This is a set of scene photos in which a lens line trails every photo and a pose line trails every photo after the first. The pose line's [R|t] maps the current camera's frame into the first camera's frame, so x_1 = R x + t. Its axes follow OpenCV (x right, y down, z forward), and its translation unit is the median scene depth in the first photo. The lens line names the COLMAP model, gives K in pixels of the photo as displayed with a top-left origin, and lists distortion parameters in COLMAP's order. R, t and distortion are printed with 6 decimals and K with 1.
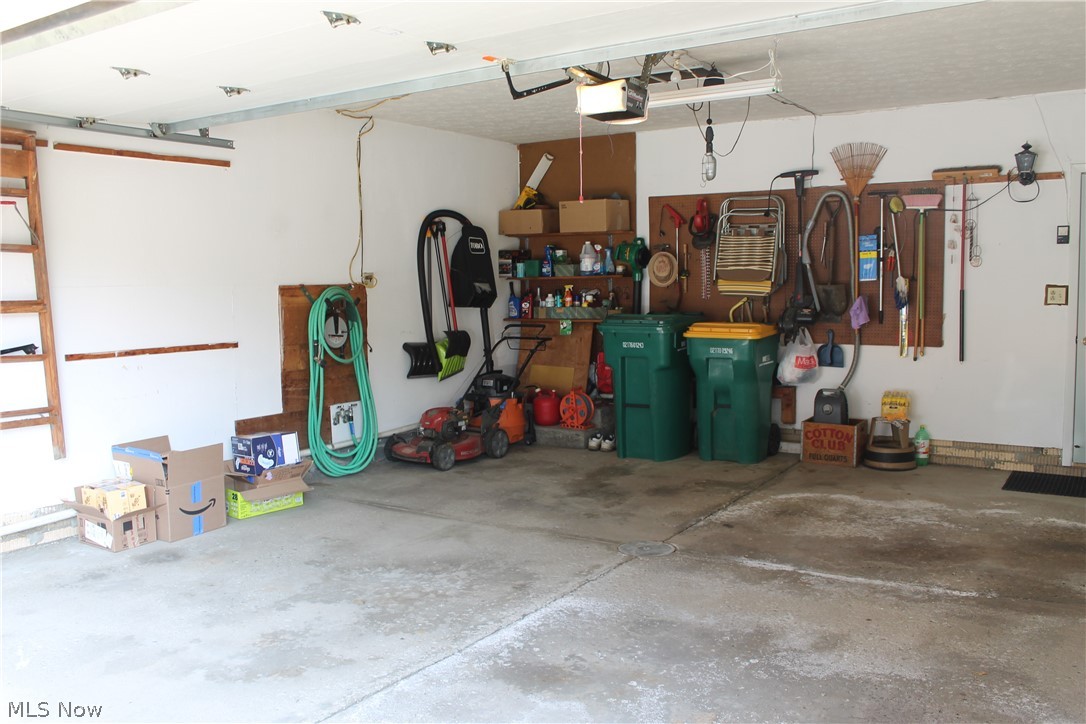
lens RADIAL K [[947.6, 0, 534.1], [0, 947.6, 364.6], [0, 0, 1]] dist [-0.145968, 0.116443]
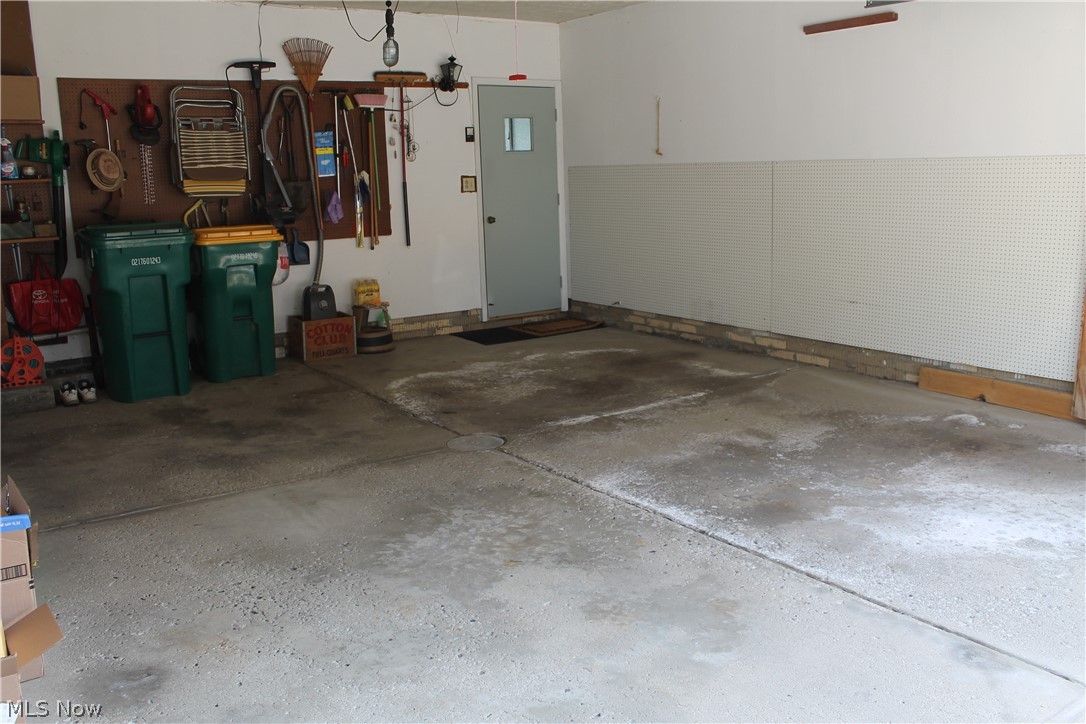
lens RADIAL K [[947.6, 0, 539.0], [0, 947.6, 364.9], [0, 0, 1]] dist [-0.145968, 0.116443]
pose [[0.377688, -0.183637, 0.907540, -0.661019], [0.102590, 0.982401, 0.156090, -0.029184], [-0.920232, 0.034151, 0.389880, 0.490232]]
